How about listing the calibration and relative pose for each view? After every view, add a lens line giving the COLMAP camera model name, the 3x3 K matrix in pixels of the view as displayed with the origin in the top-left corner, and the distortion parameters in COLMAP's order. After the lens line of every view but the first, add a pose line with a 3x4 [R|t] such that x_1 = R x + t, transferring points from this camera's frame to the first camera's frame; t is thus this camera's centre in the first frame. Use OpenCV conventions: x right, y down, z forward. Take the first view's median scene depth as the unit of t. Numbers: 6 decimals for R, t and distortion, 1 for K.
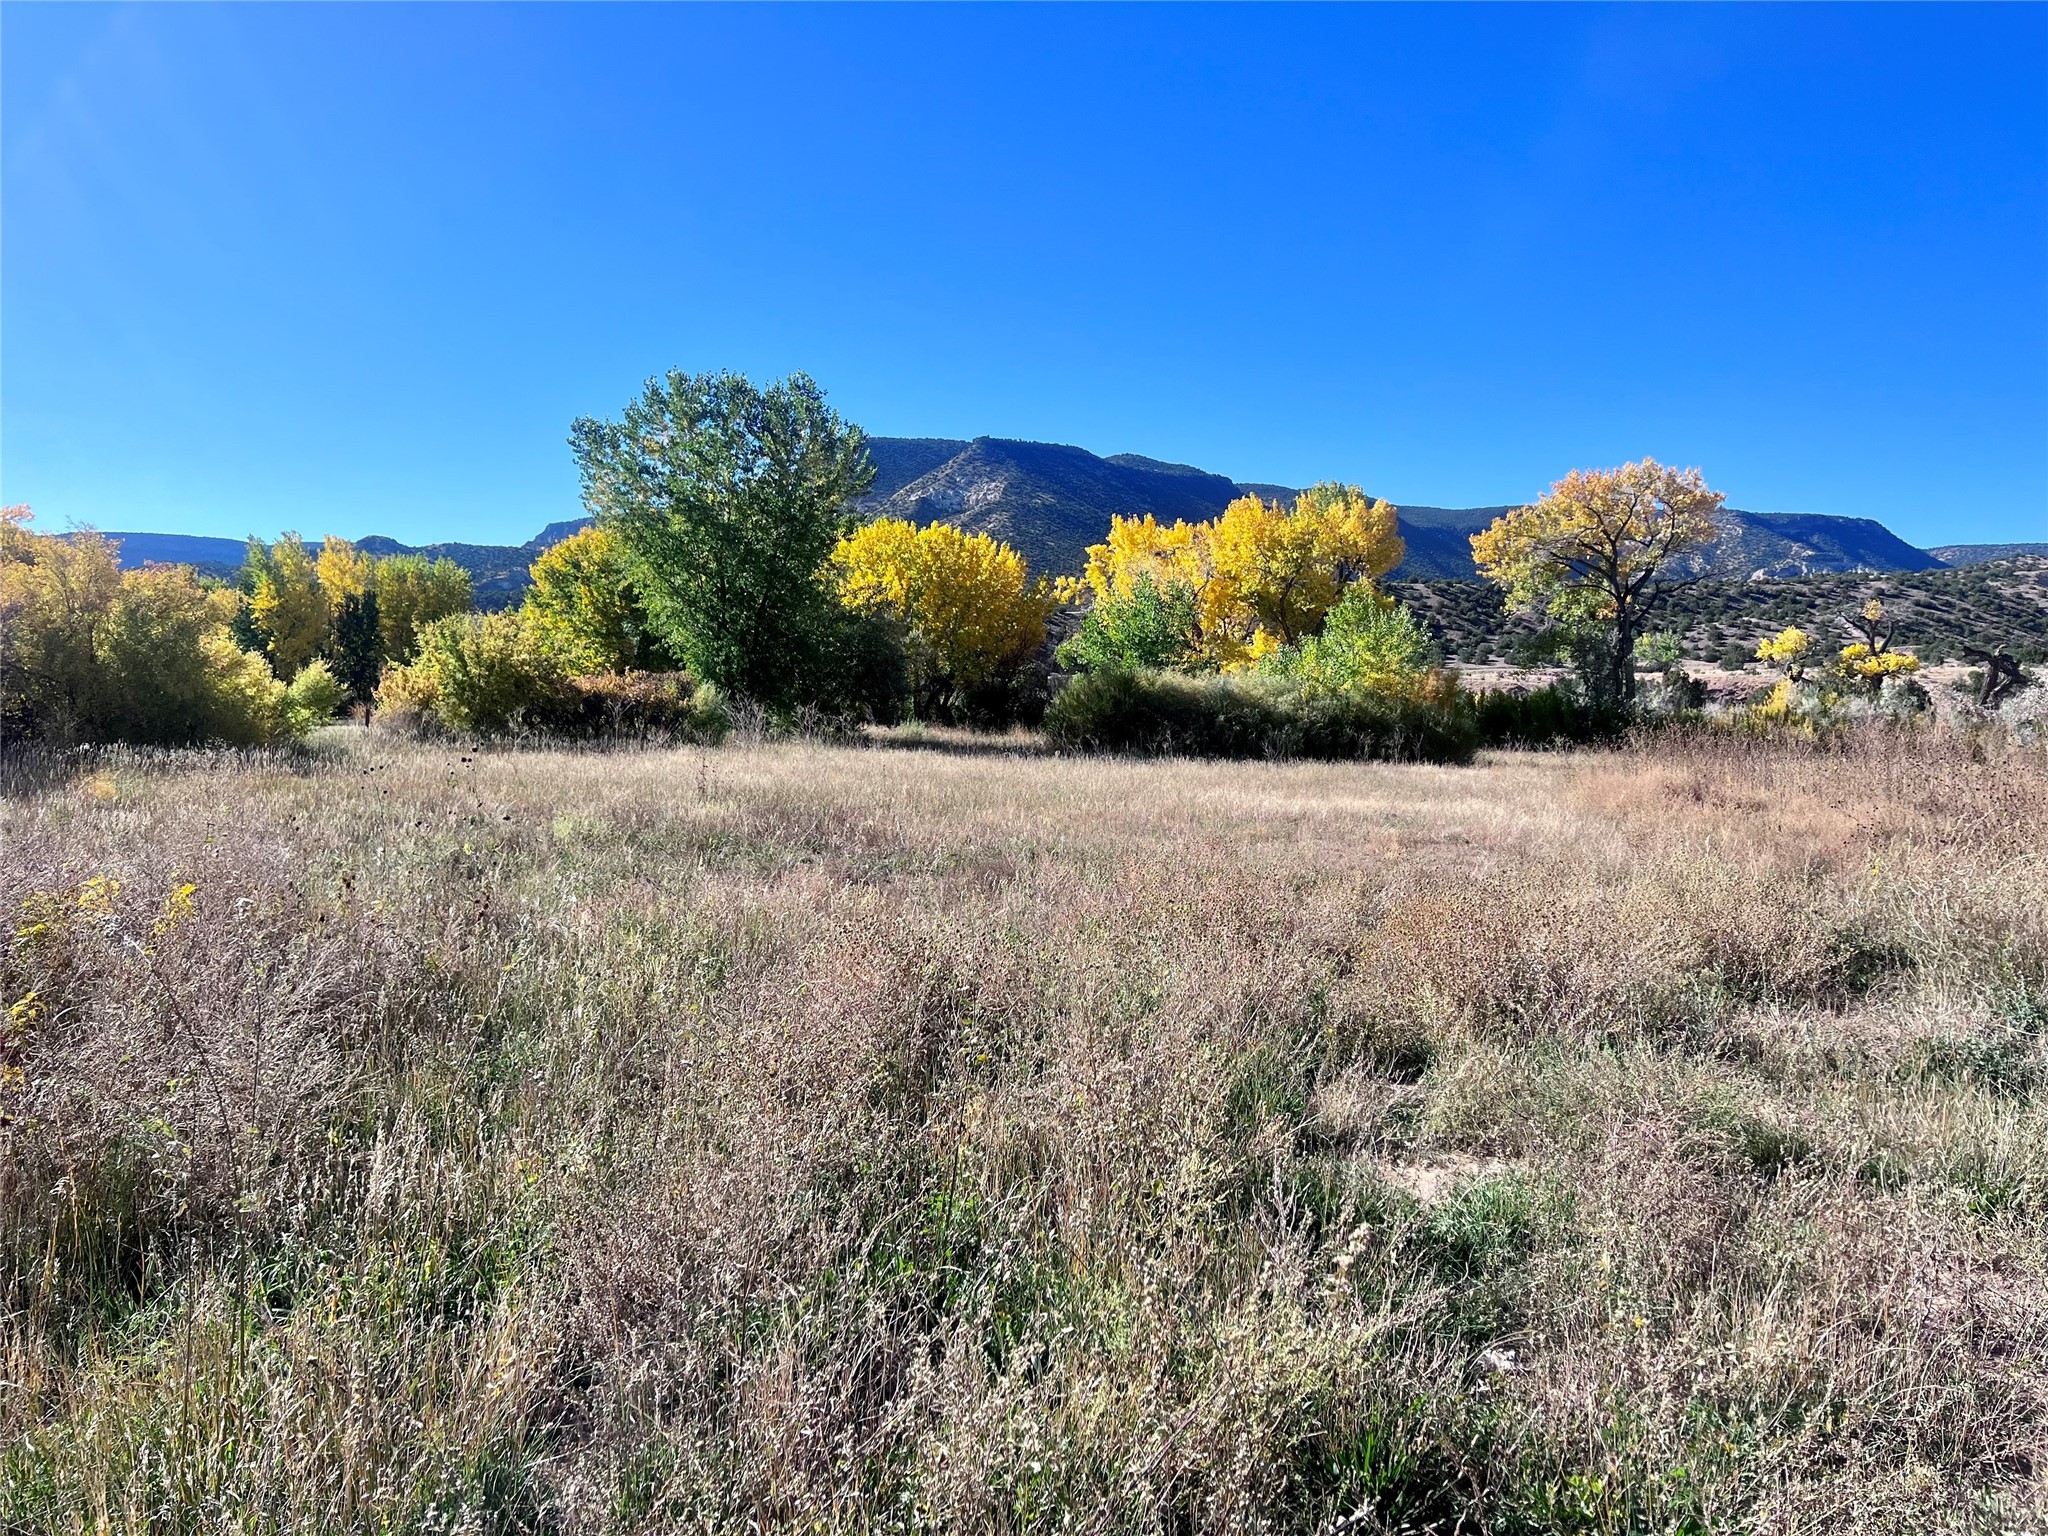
lens RADIAL K [[1511.0, 0, 1047.9], [0, 1511.0, 766.4], [0, 0, 1]] dist [0.116782, -0.170221]
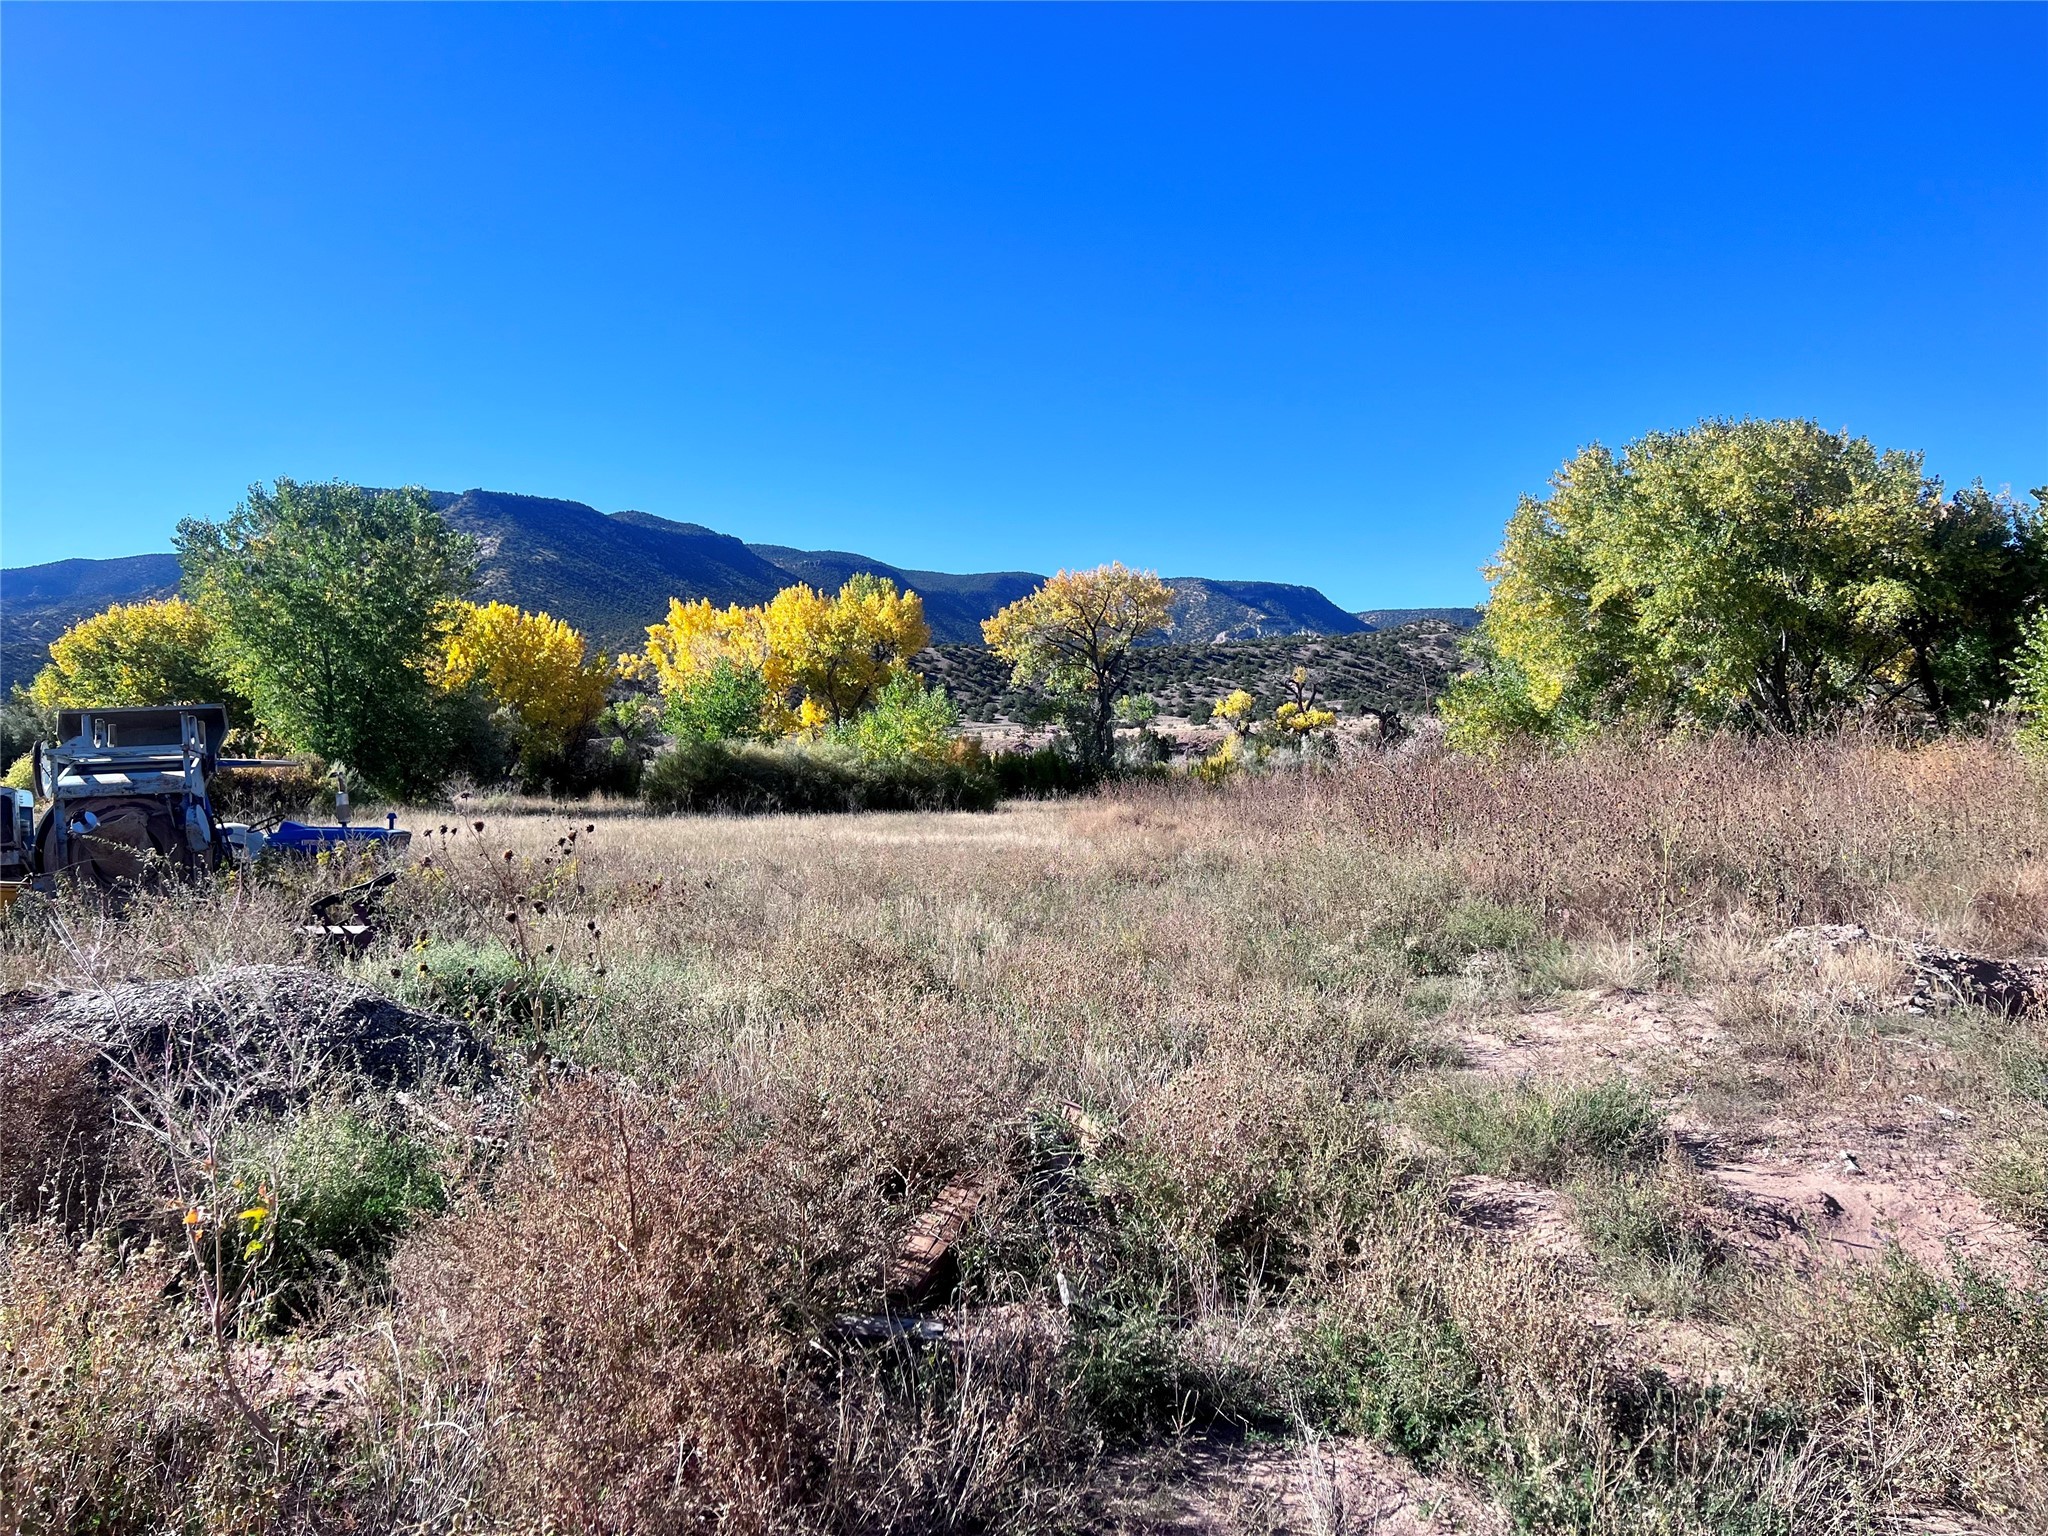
lens RADIAL K [[1532.2, 0, 1017.4], [0, 1532.2, 746.0], [0, 0, 1]] dist [0.073404, -0.089059]
pose [[0.956187, -0.022066, 0.291923, -0.045475], [0.037182, 0.998234, -0.046331, 0.002443], [-0.290385, 0.055155, 0.955319, -0.138076]]
